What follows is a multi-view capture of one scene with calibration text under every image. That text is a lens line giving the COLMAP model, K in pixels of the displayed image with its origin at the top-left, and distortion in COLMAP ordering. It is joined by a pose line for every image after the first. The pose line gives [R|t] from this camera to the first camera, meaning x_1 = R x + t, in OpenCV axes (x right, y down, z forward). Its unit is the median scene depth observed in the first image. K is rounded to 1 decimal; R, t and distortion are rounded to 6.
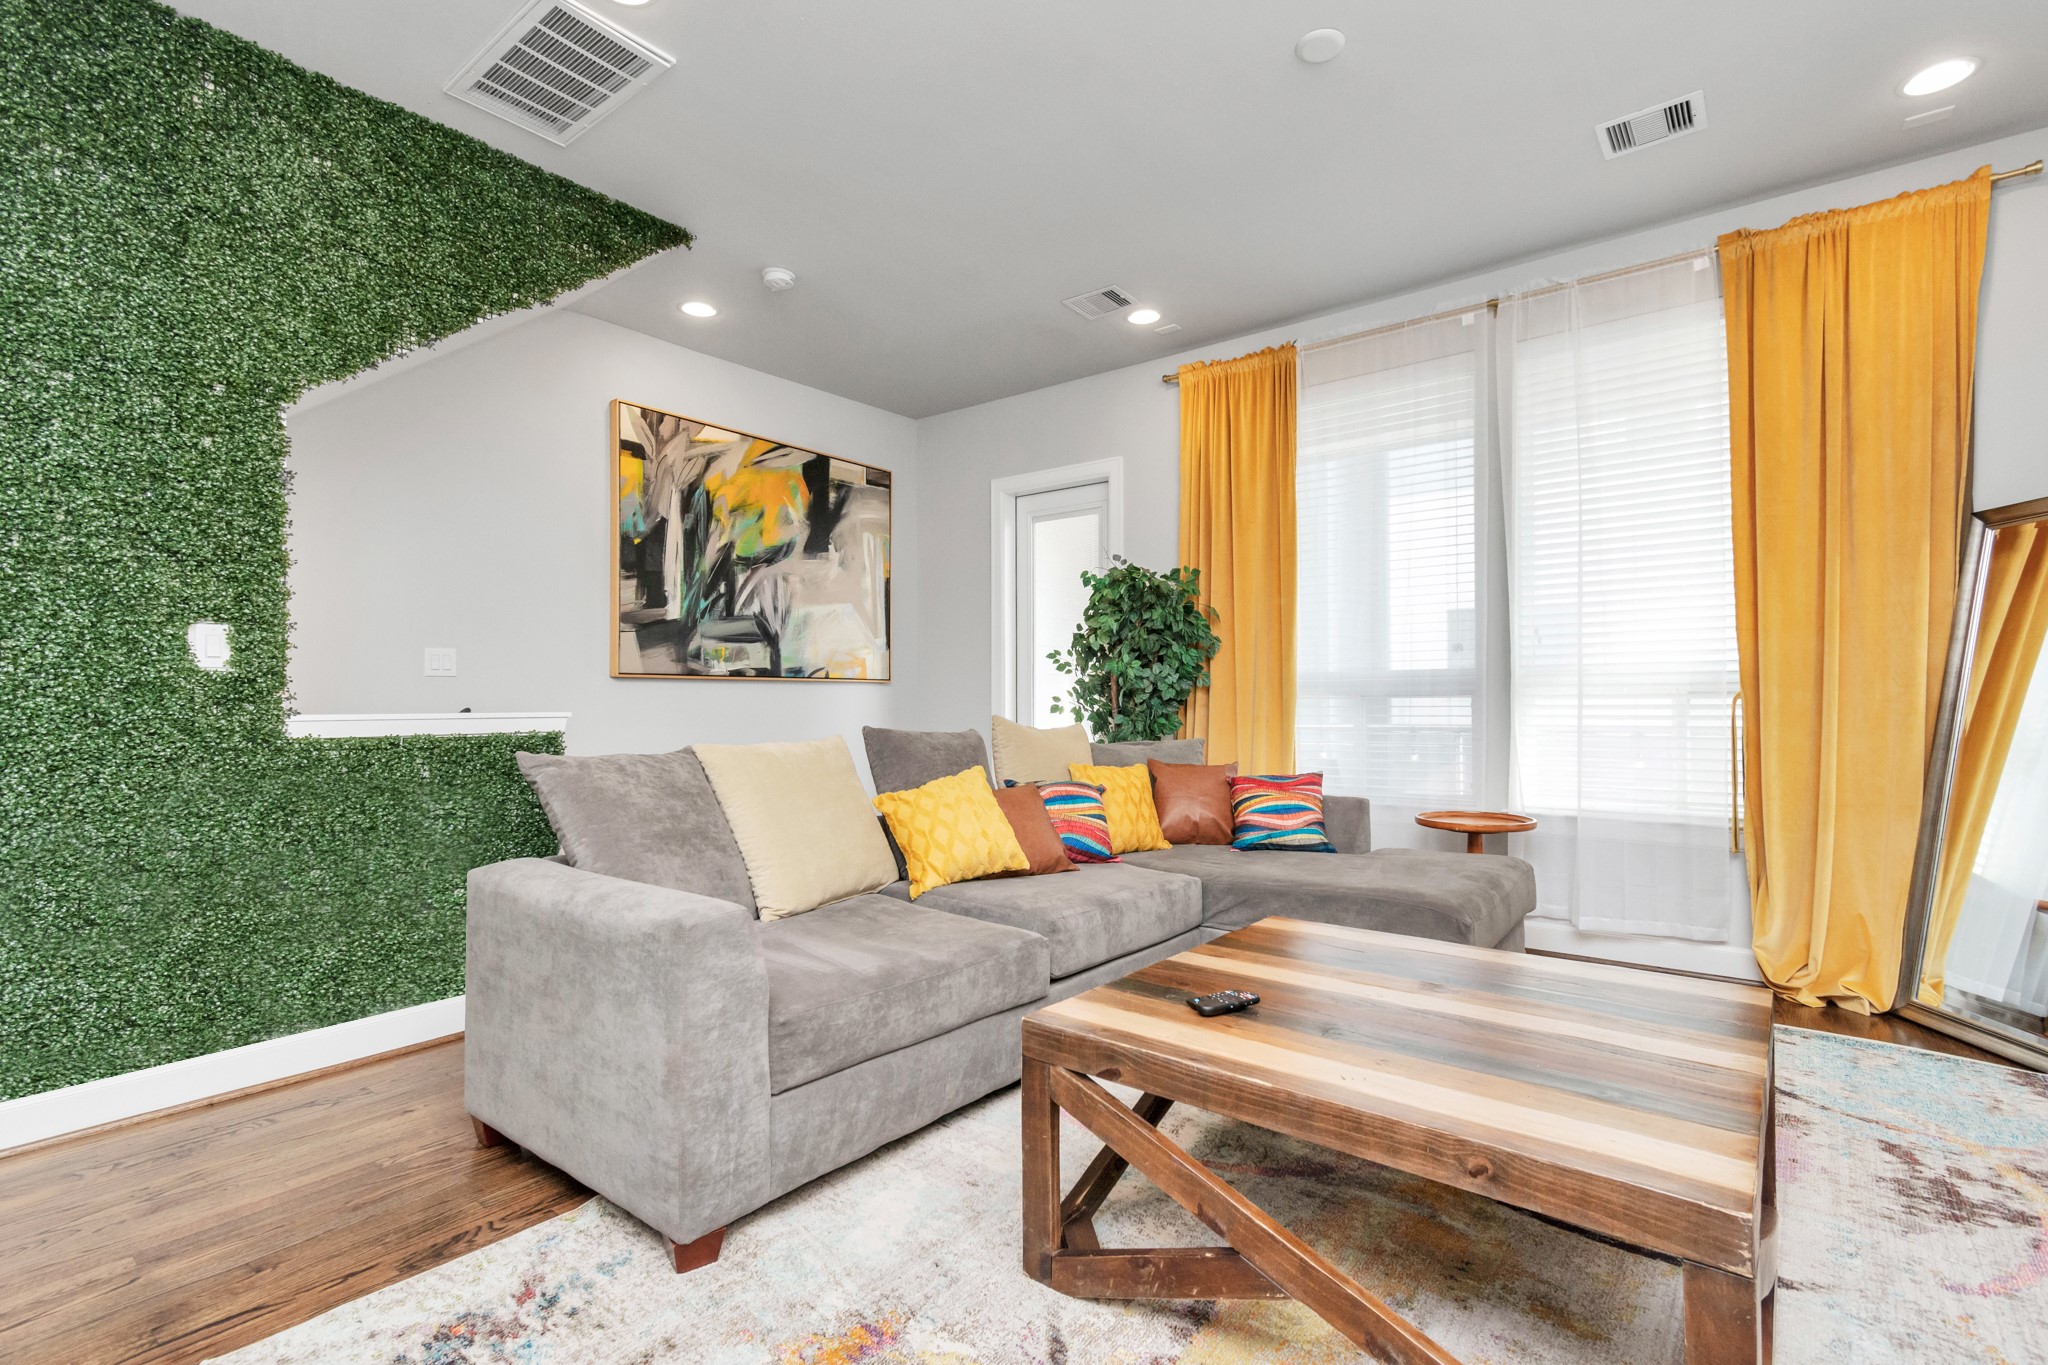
lens RADIAL K [[920.9, 0, 1016.9], [0, 920.9, 693.0], [0, 0, 1]] dist [0.008488, -0.001380]
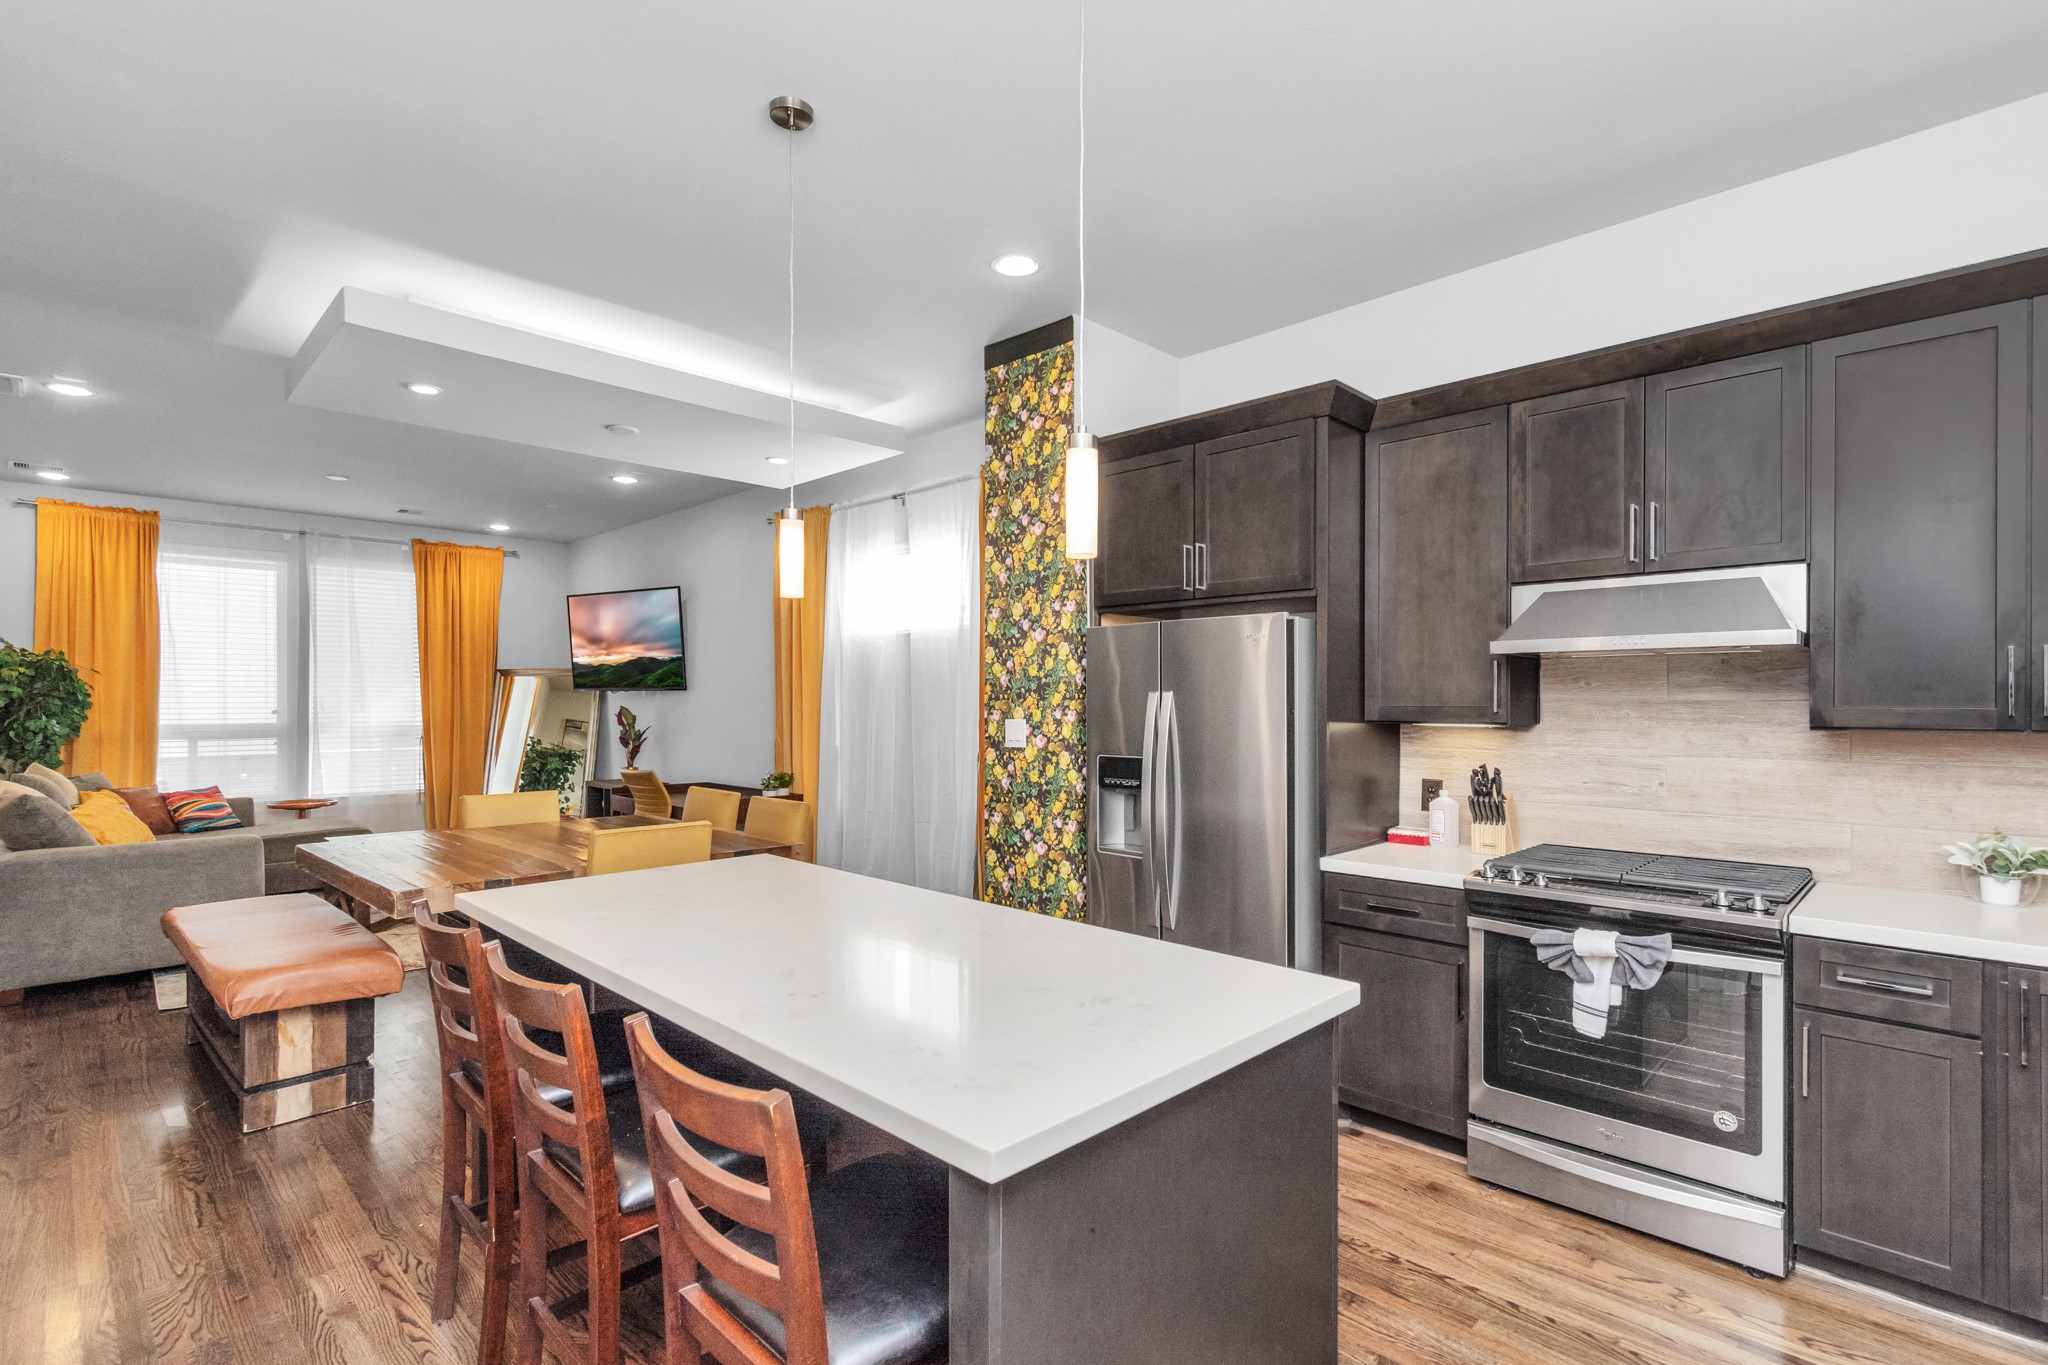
lens RADIAL K [[963.1, 0, 1043.4], [0, 963.1, 704.4], [0, 0, 1]] dist [0.005374, -0.003327]
pose [[0.097279, 0.007868, 0.995226, -1.188828], [-0.002422, 0.999968, -0.007668, -0.050921], [-0.995254, -0.001664, 0.097295, -0.642363]]
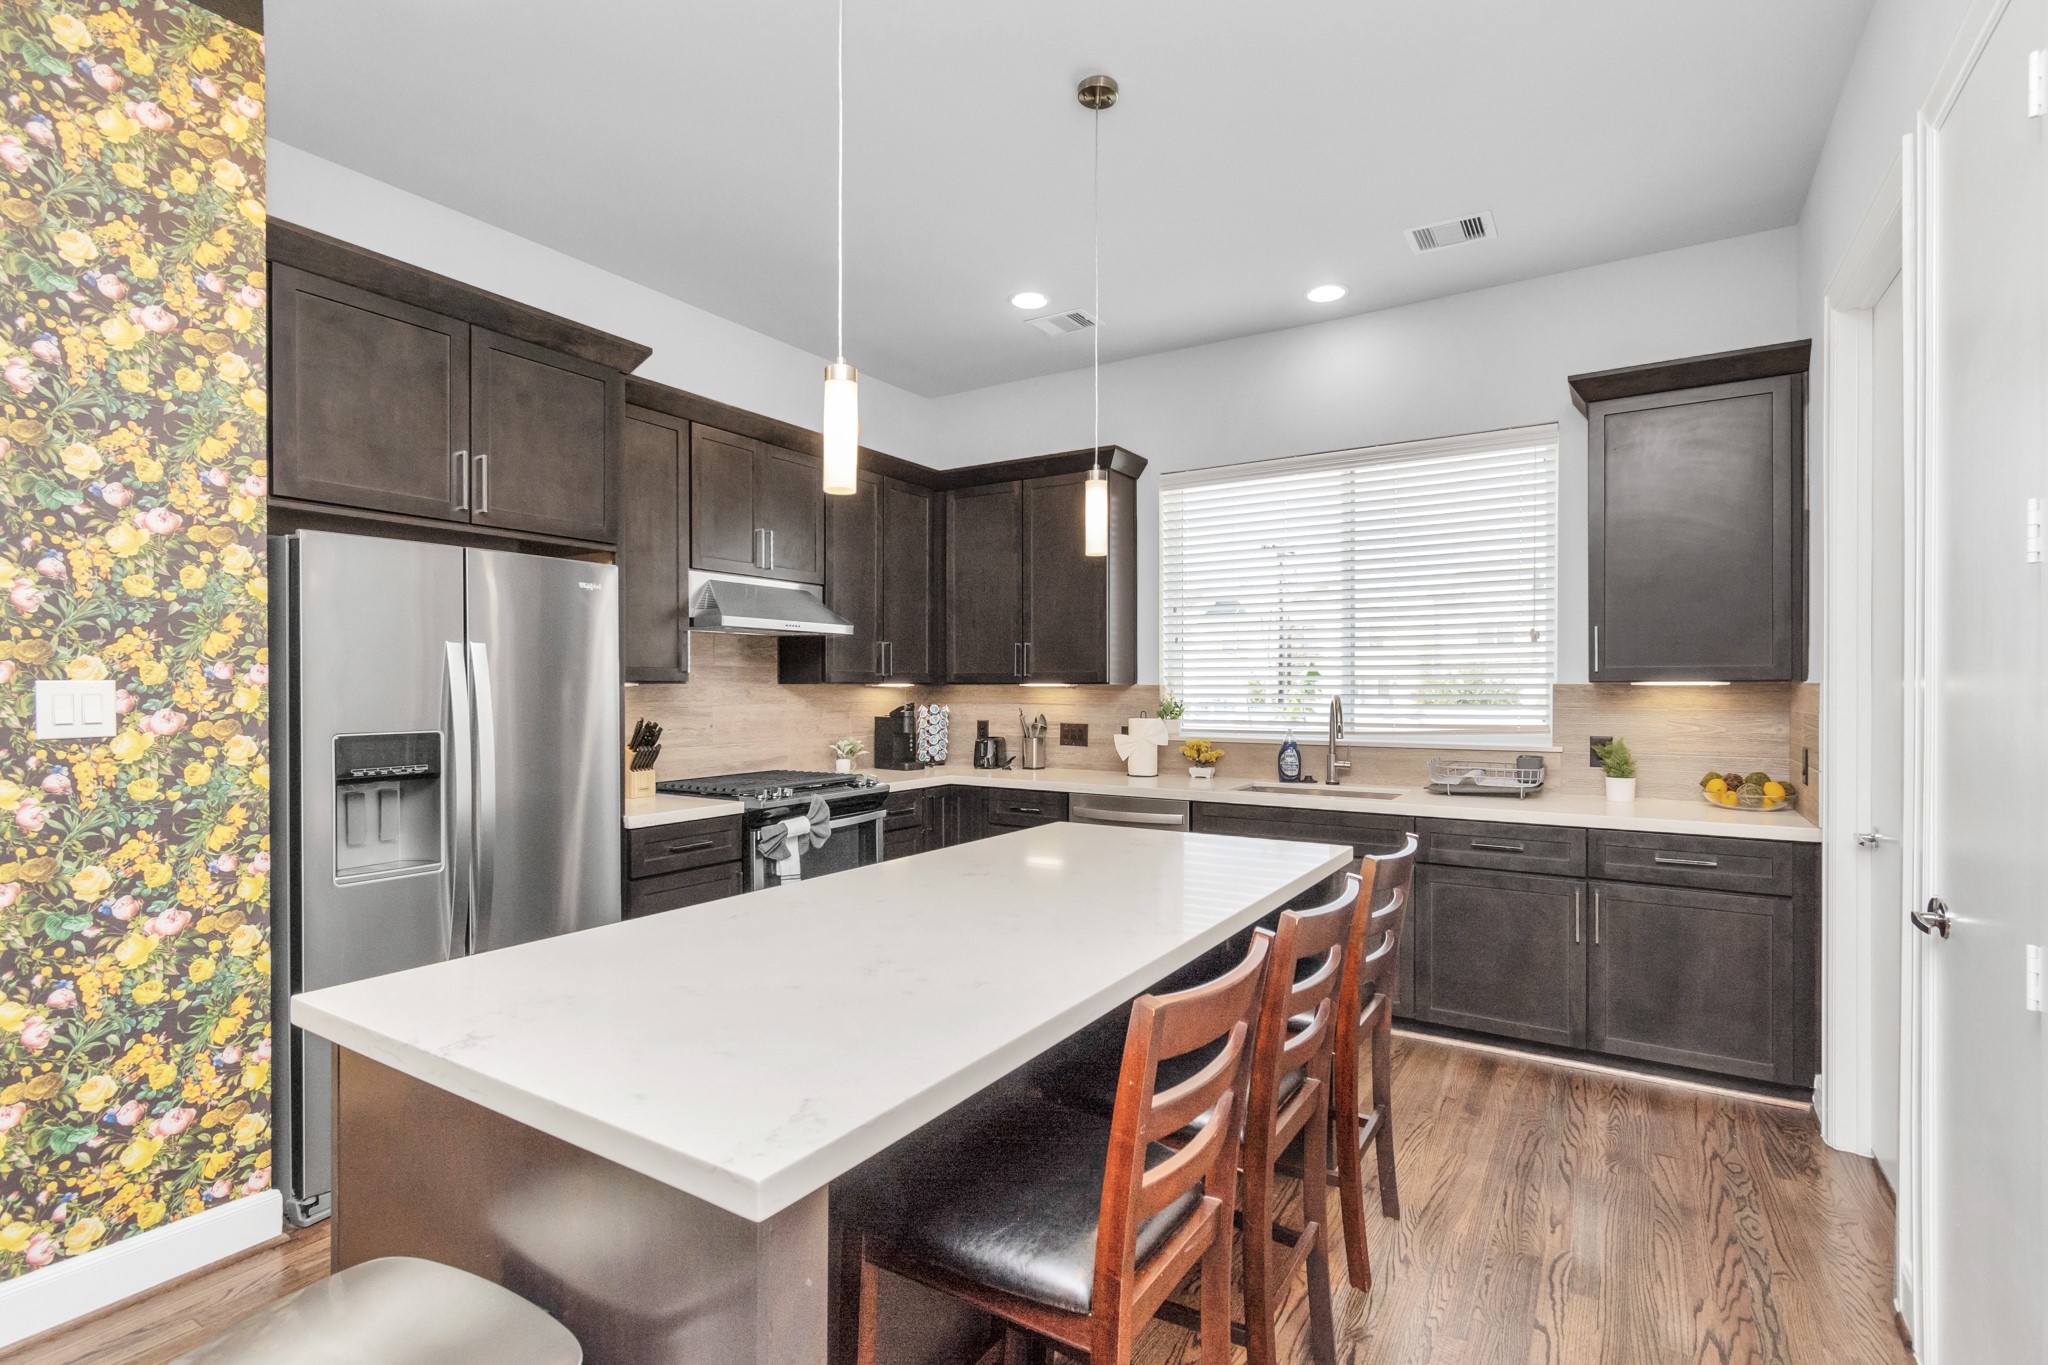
lens RADIAL K [[985.0, 0, 1022.9], [0, 985.0, 685.1], [0, 0, 1]] dist [0.006320, -0.001306]
pose [[-0.993511, 0.008028, -0.113450, -0.662332], [0.008149, 0.999967, -0.000602, -0.037741], [0.113441, -0.001522, -0.993544, -0.016764]]
